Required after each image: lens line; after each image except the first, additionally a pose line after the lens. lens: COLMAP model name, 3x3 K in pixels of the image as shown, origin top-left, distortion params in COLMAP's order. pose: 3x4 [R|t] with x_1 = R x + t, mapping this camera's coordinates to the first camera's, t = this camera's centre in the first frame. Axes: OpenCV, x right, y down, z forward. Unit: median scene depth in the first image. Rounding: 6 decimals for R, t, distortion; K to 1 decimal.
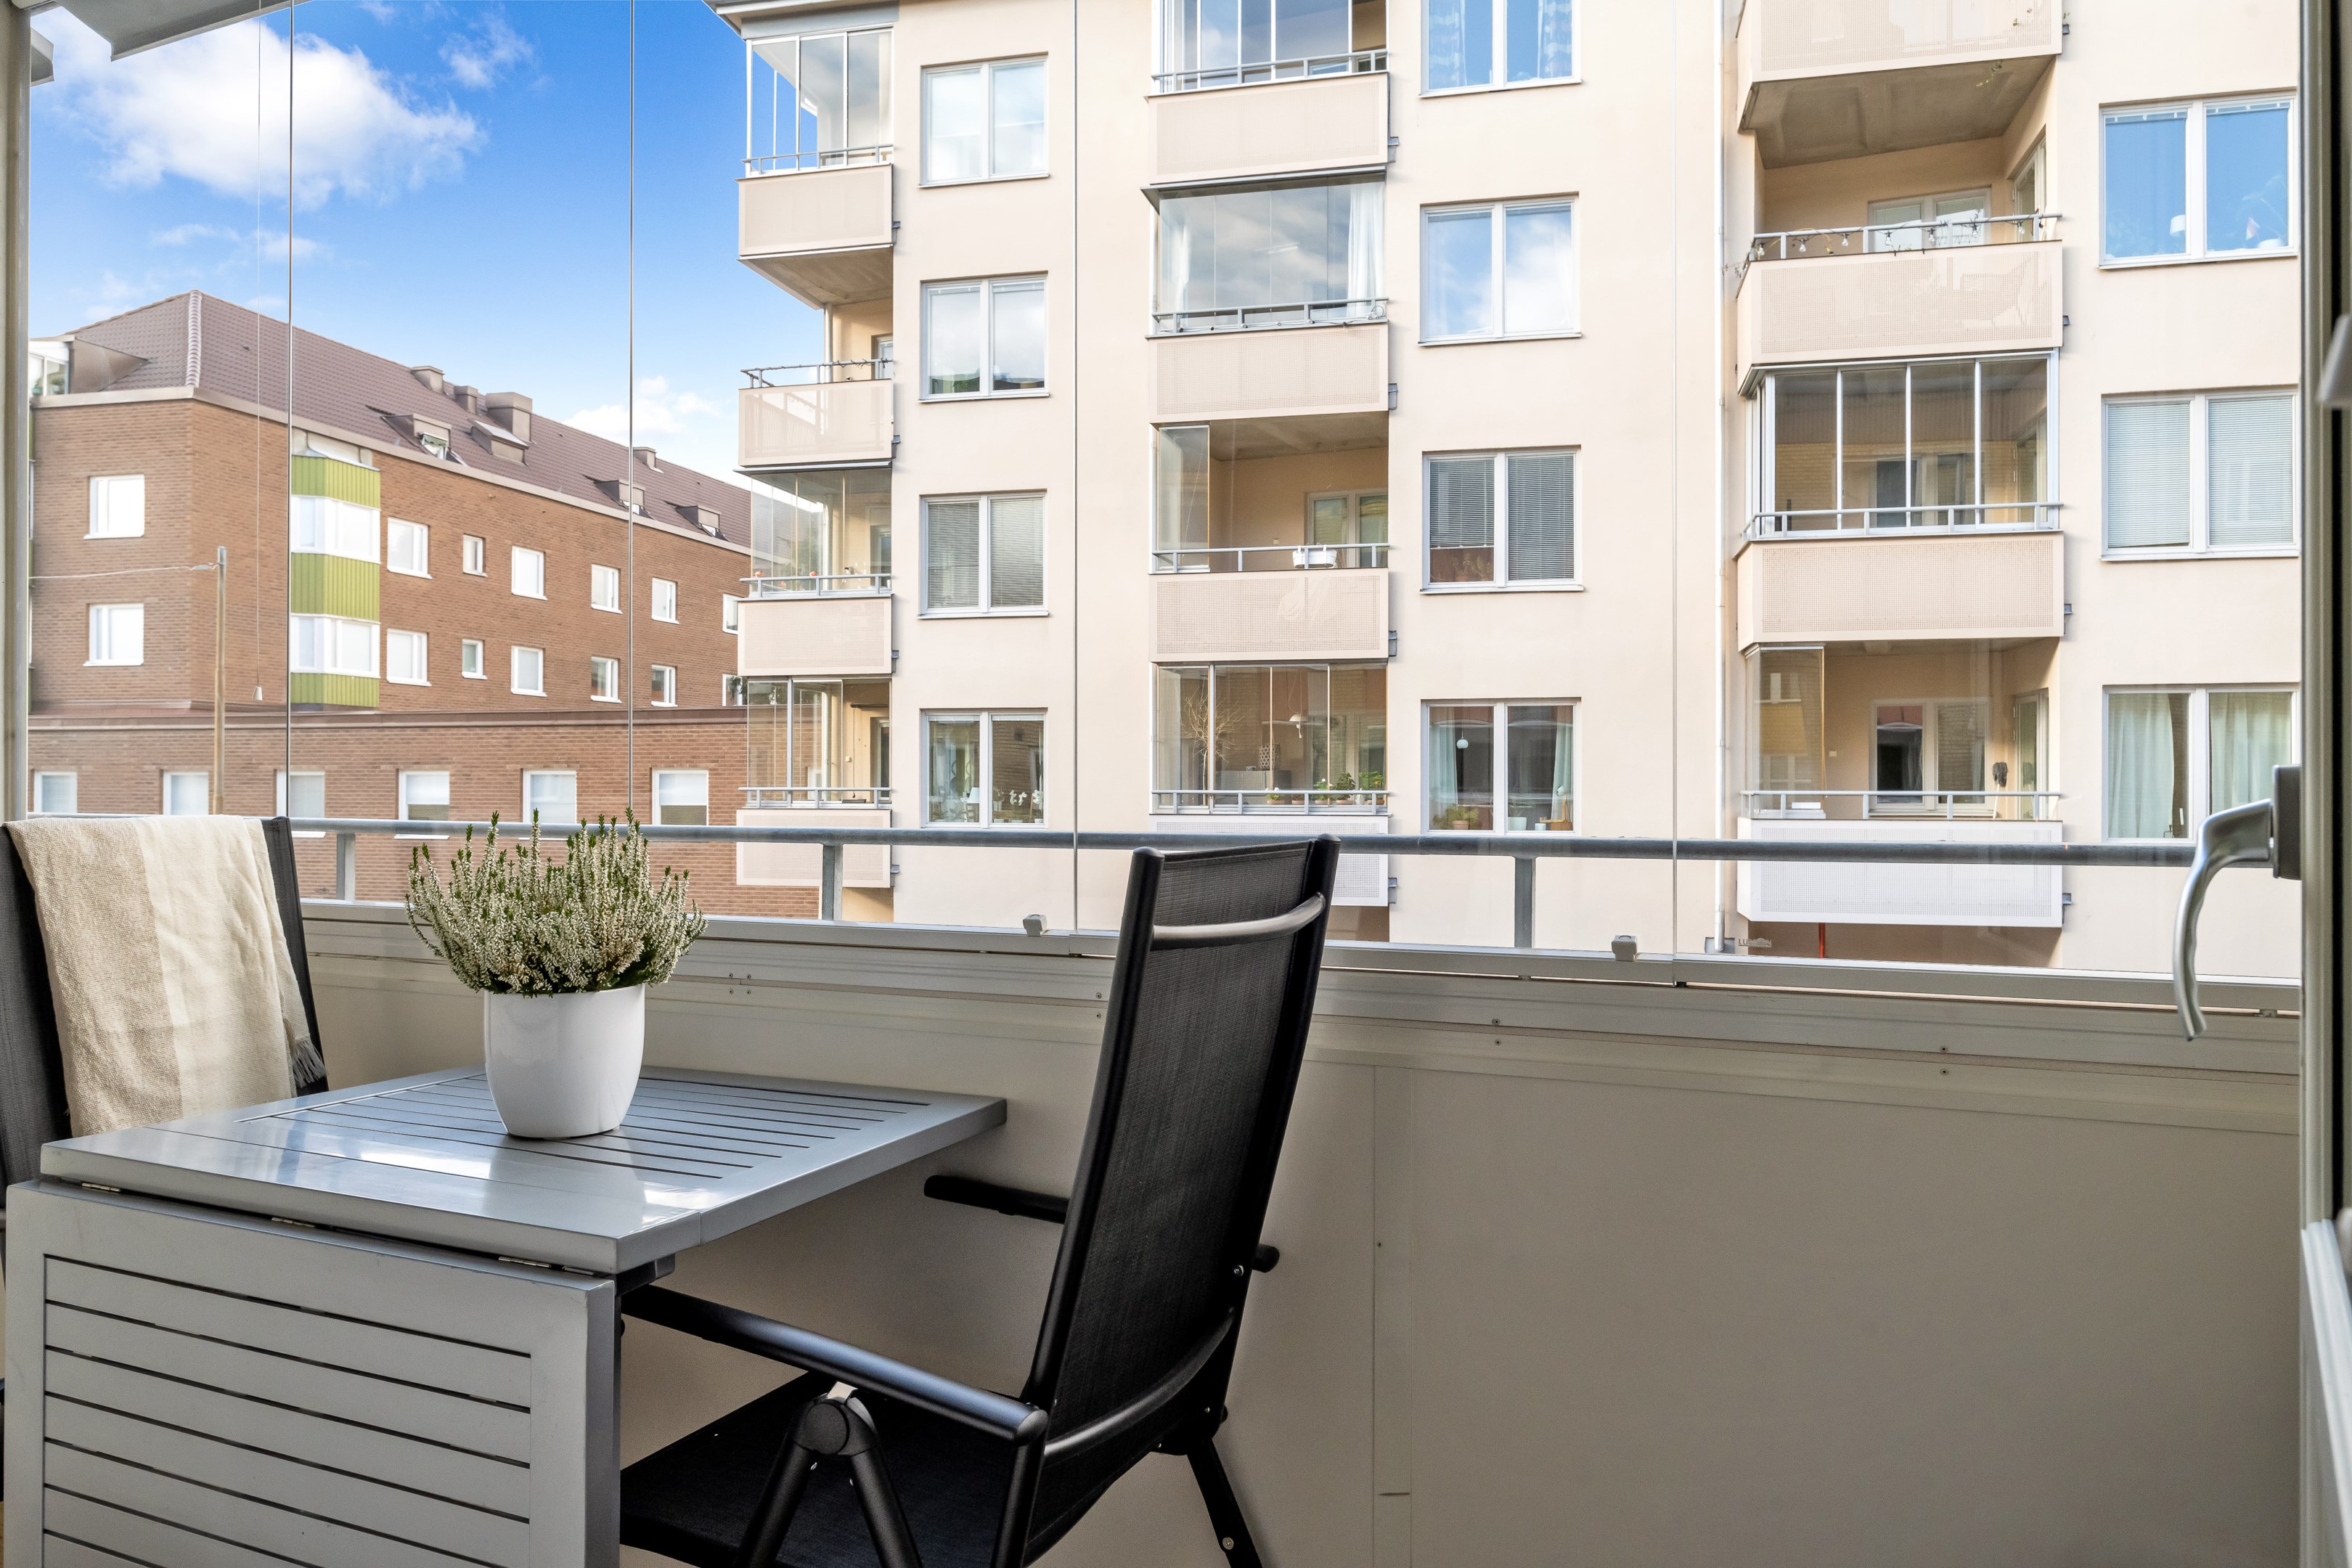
lens RADIAL K [[2219.2, 0, 1176.0], [0, 2219.2, 784.0], [0, 0, 1]] dist [0.000380, 0.001065]
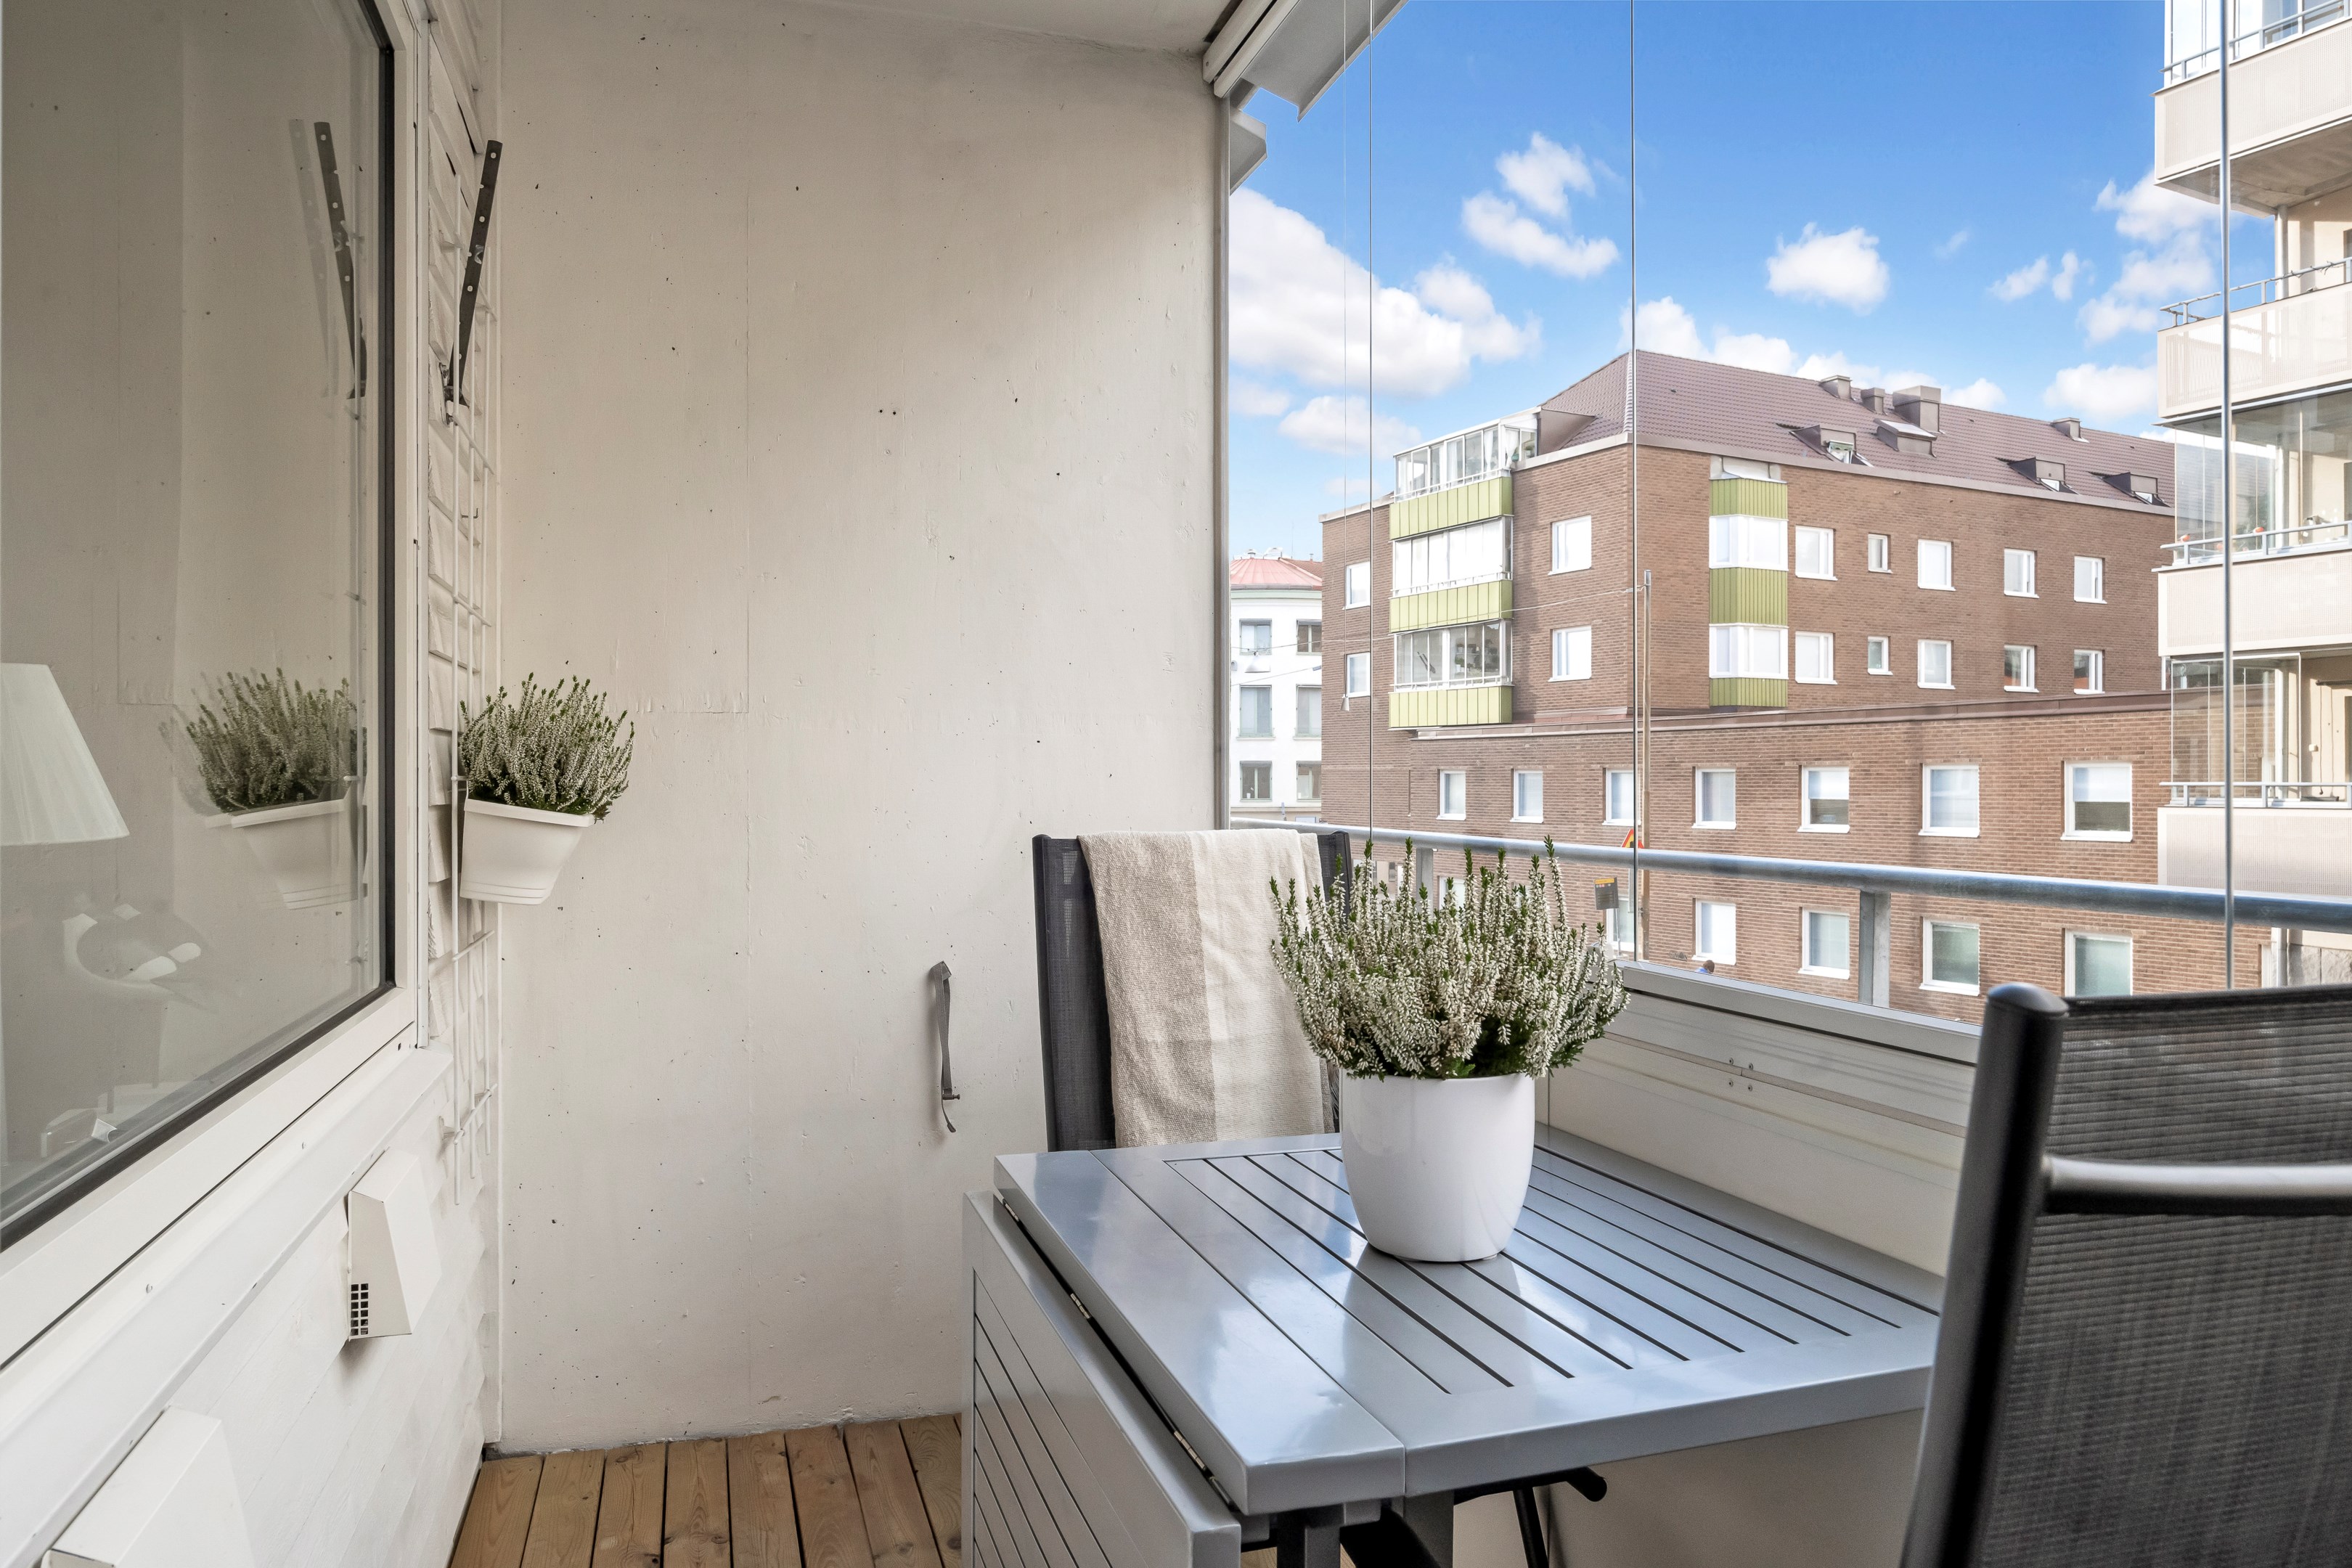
lens RADIAL K [[1607.9, 0, 1177.3], [0, 1607.9, 770.6], [0, 0, 1]] dist [-0.002344, 0.001622]
pose [[0.620945, -0.006138, -0.783830, 0.060133], [0.010187, 0.999948, 0.000240, -0.007296], [0.783788, -0.008134, 0.620976, 0.295557]]
